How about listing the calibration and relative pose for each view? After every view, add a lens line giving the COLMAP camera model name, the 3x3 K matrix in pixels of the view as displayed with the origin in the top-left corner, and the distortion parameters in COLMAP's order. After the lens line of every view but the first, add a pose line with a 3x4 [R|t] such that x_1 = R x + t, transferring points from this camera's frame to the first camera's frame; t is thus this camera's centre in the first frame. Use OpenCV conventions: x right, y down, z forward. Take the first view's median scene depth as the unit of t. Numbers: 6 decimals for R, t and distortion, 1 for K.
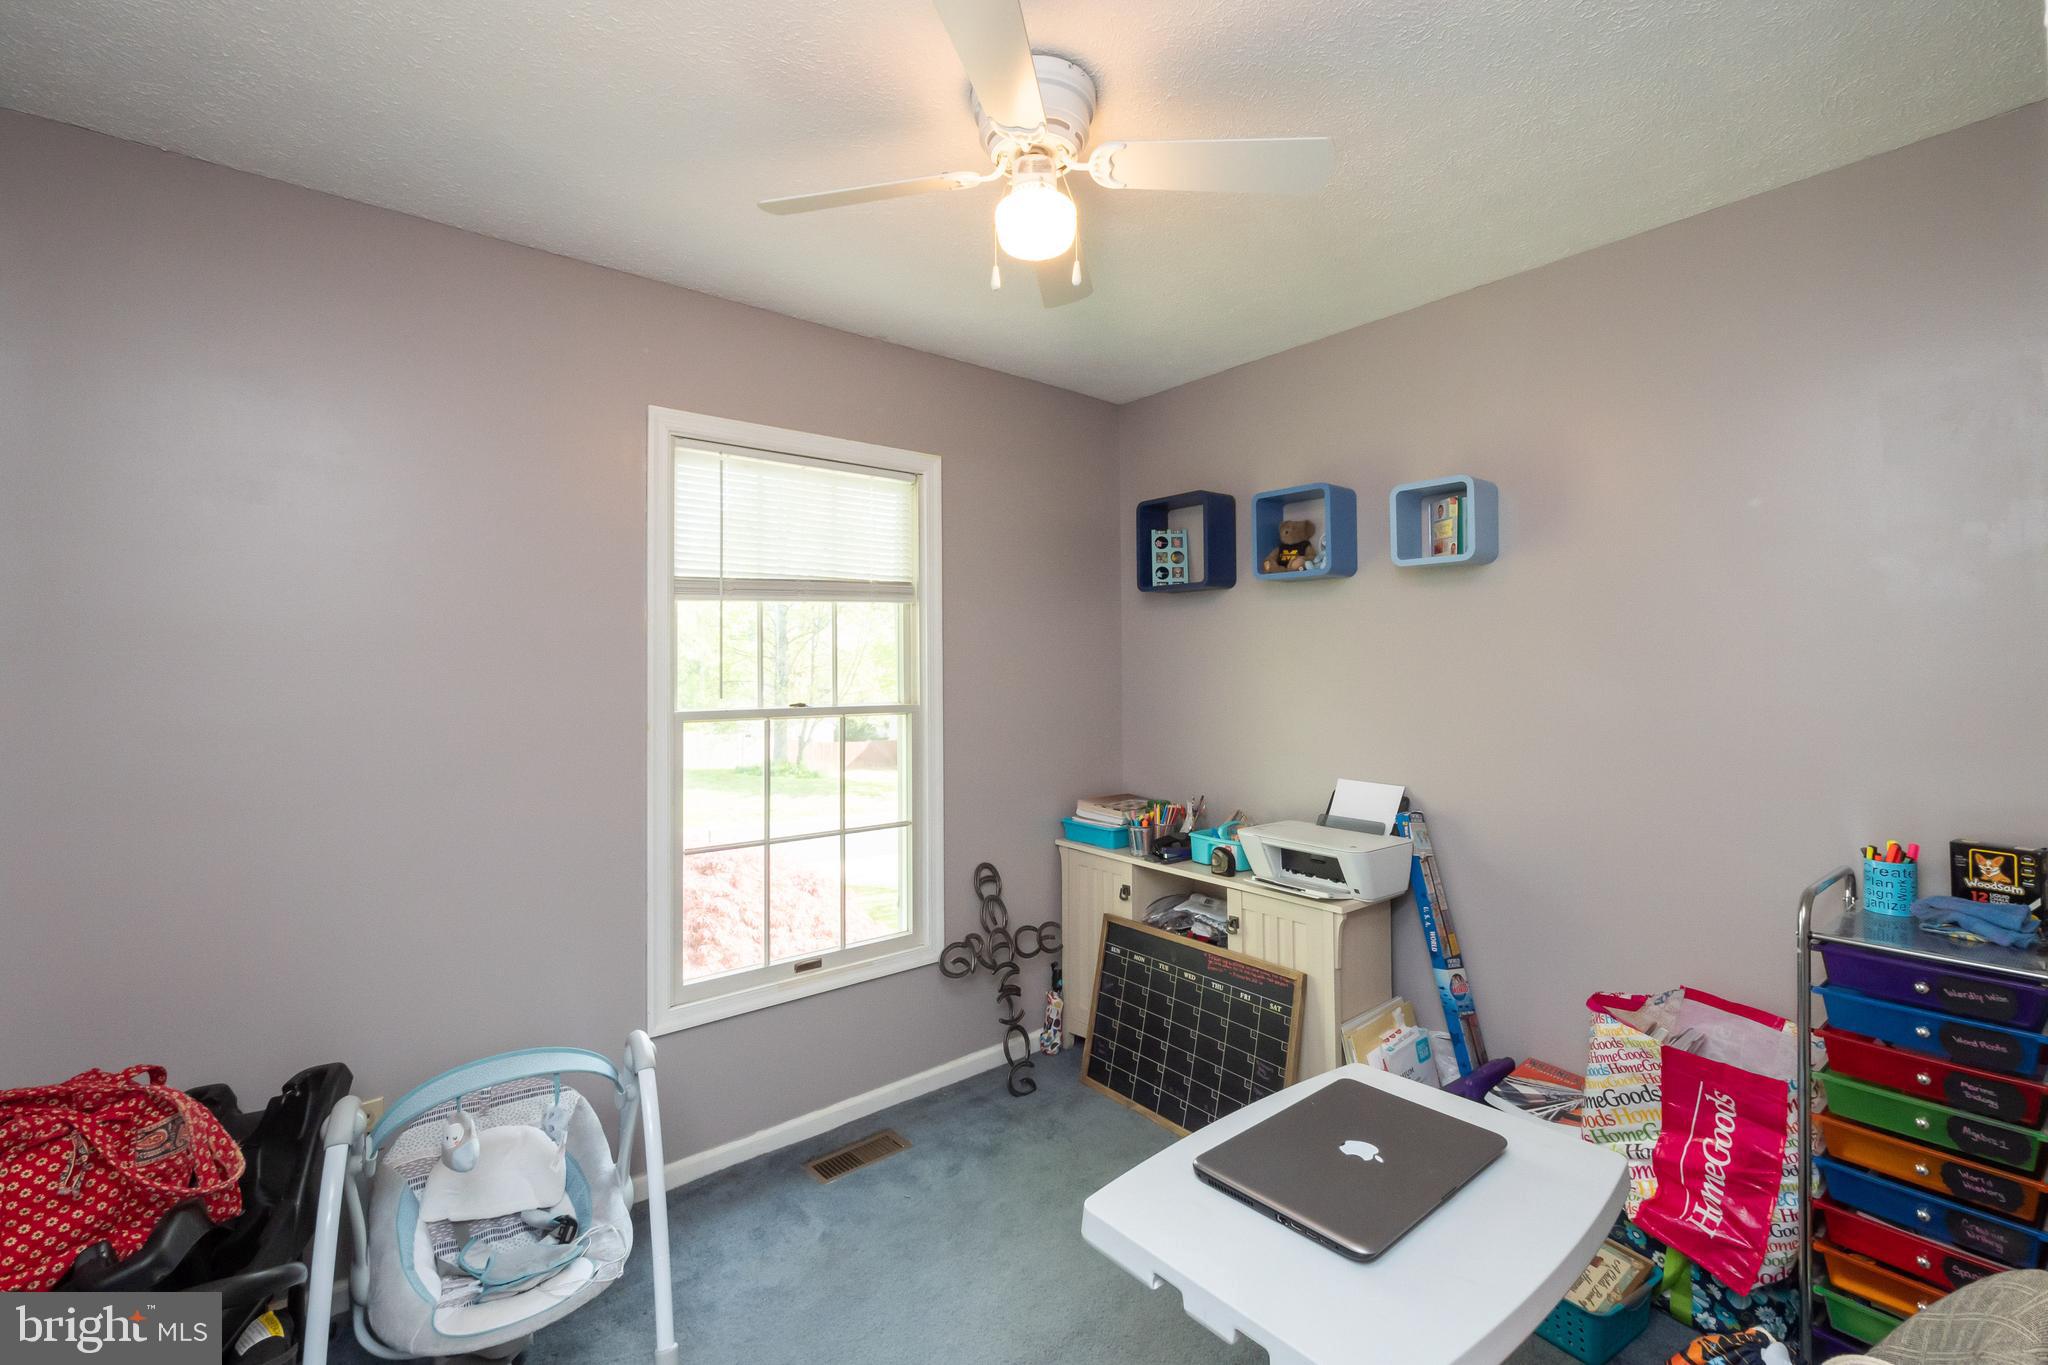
lens RADIAL K [[869.7, 0, 1028.8], [0, 869.7, 664.4], [0, 0, 1]] dist [-0.013797, 0.003522]
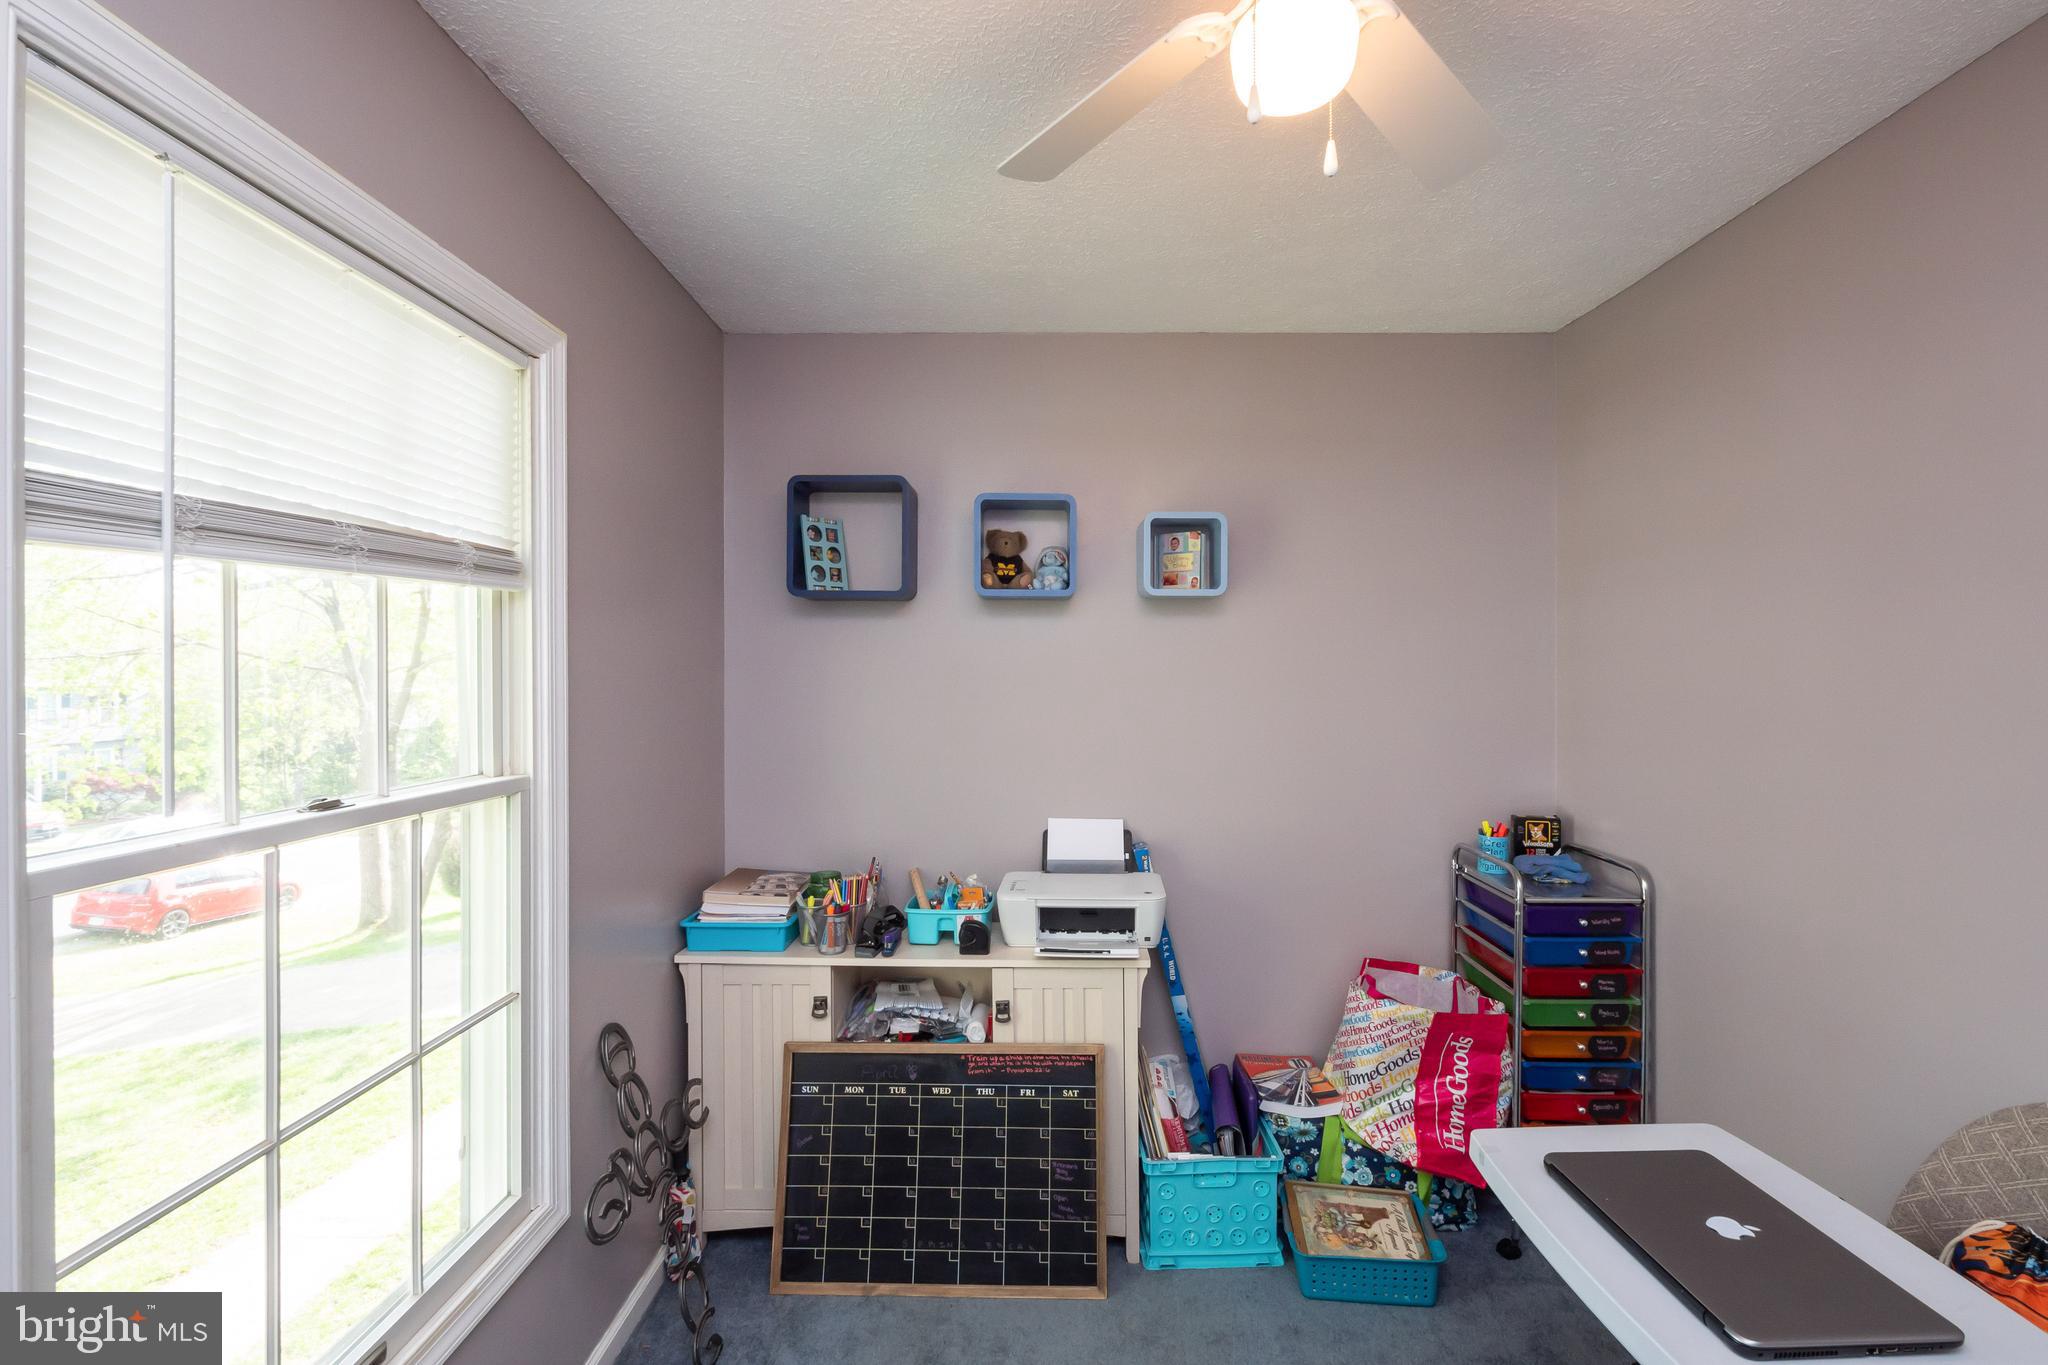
lens RADIAL K [[869.7, 0, 1029.5], [0, 869.7, 685.5], [0, 0, 1]] dist [-0.013797, 0.003522]
pose [[0.636932, -0.007500, 0.770884, -0.377344], [-0.005050, 0.999891, 0.013901, -0.022372], [-0.770904, -0.012747, 0.636824, 0.446077]]
